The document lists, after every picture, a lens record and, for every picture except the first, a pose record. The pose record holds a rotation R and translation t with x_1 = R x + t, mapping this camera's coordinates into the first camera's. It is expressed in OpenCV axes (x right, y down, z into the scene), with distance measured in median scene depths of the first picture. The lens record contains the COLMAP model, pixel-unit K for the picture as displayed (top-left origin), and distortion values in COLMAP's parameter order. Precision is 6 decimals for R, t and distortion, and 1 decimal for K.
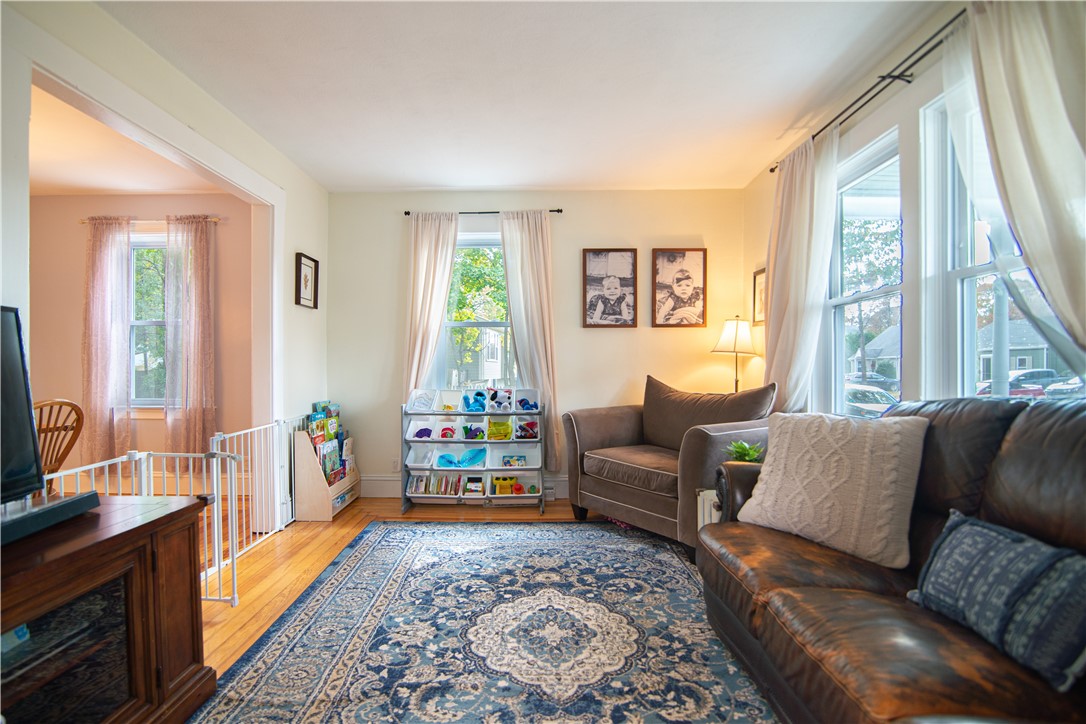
lens RADIAL K [[499.1, 0, 512.2], [0, 499.1, 375.6], [0, 0, 1]] dist [-0.016539, 0.000366]
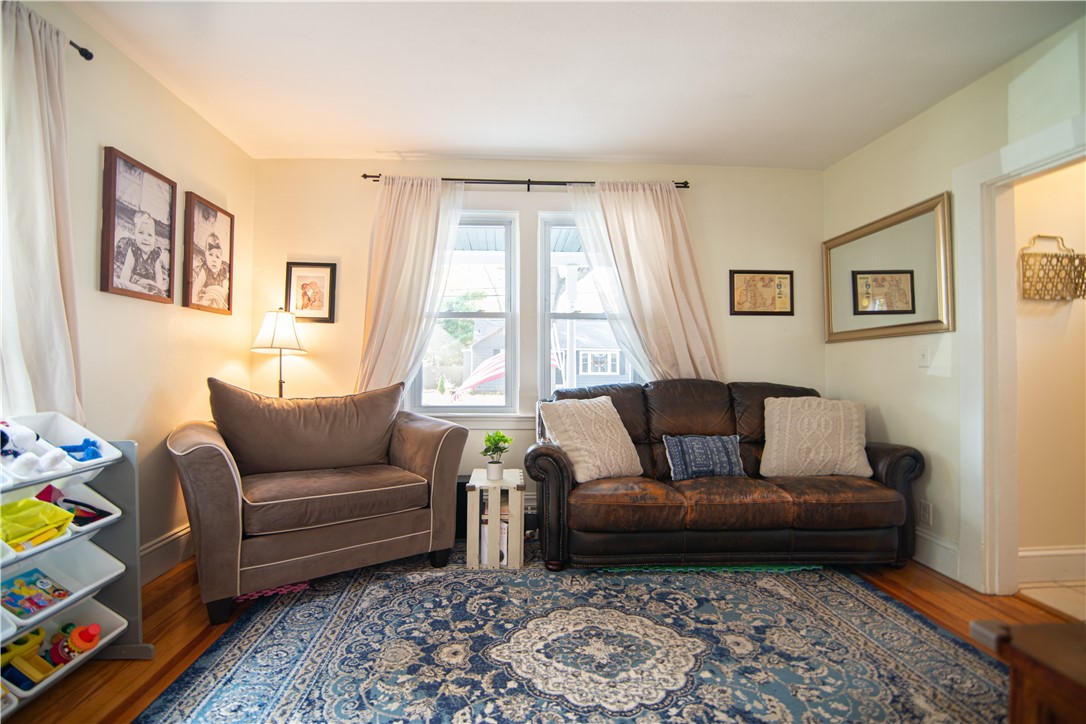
lens RADIAL K [[499.1, 0, 533.1], [0, 499.1, 360.7], [0, 0, 1]] dist [-0.016539, 0.000366]
pose [[-0.074027, 0.017316, 0.997106, -0.643290], [0.007750, 0.999829, -0.016788, -0.013374], [-0.997226, 0.006484, -0.074148, 0.889033]]
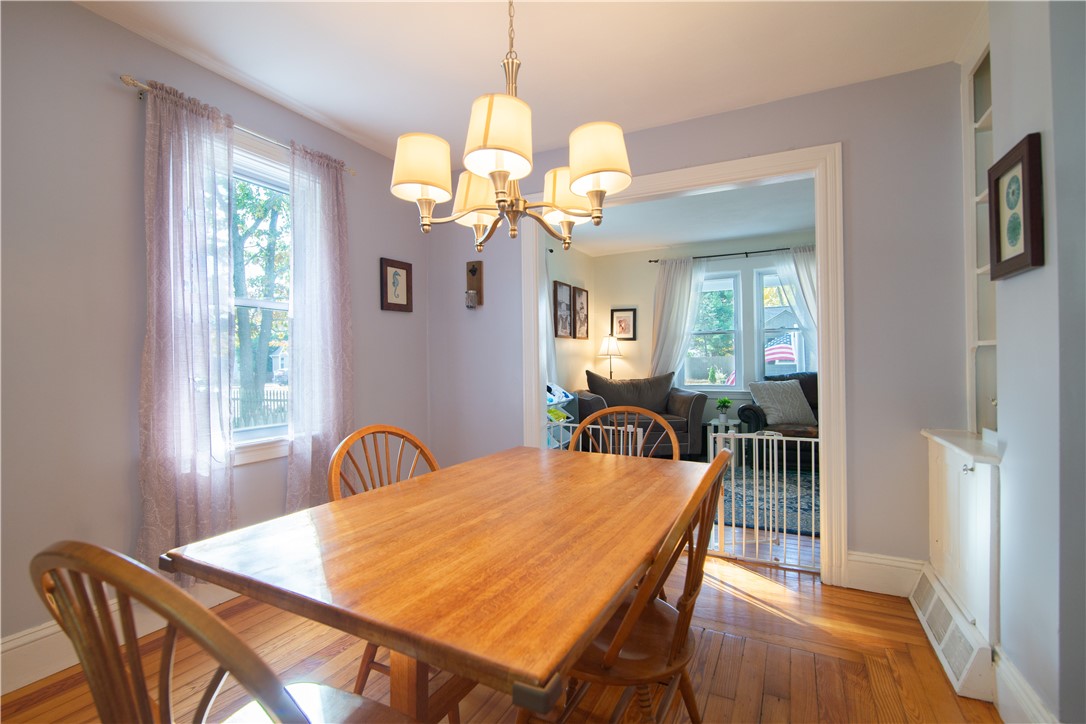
lens RADIAL K [[499.1, 0, 519.3], [0, 499.1, 355.1], [0, 0, 1]] dist [-0.016539, 0.000366]
pose [[0.464031, 0.005065, 0.885805, -1.740513], [0.022860, 0.999582, -0.017690, -0.036231], [-0.885524, 0.028459, 0.463721, 0.685146]]
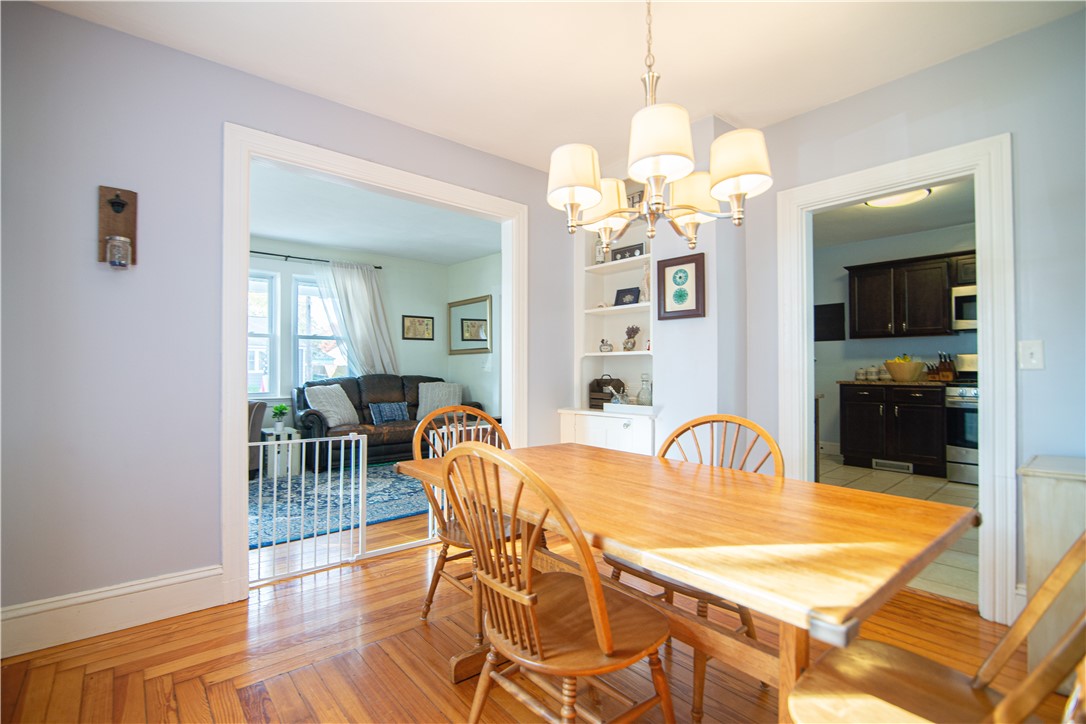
lens RADIAL K [[499.1, 0, 513.0], [0, 499.1, 358.3], [0, 0, 1]] dist [-0.016539, 0.000366]
pose [[-0.631955, 0.013942, 0.774879, -1.616035], [0.010169, 0.999901, -0.009697, -0.030330], [-0.774938, 0.001751, -0.632035, 1.399984]]
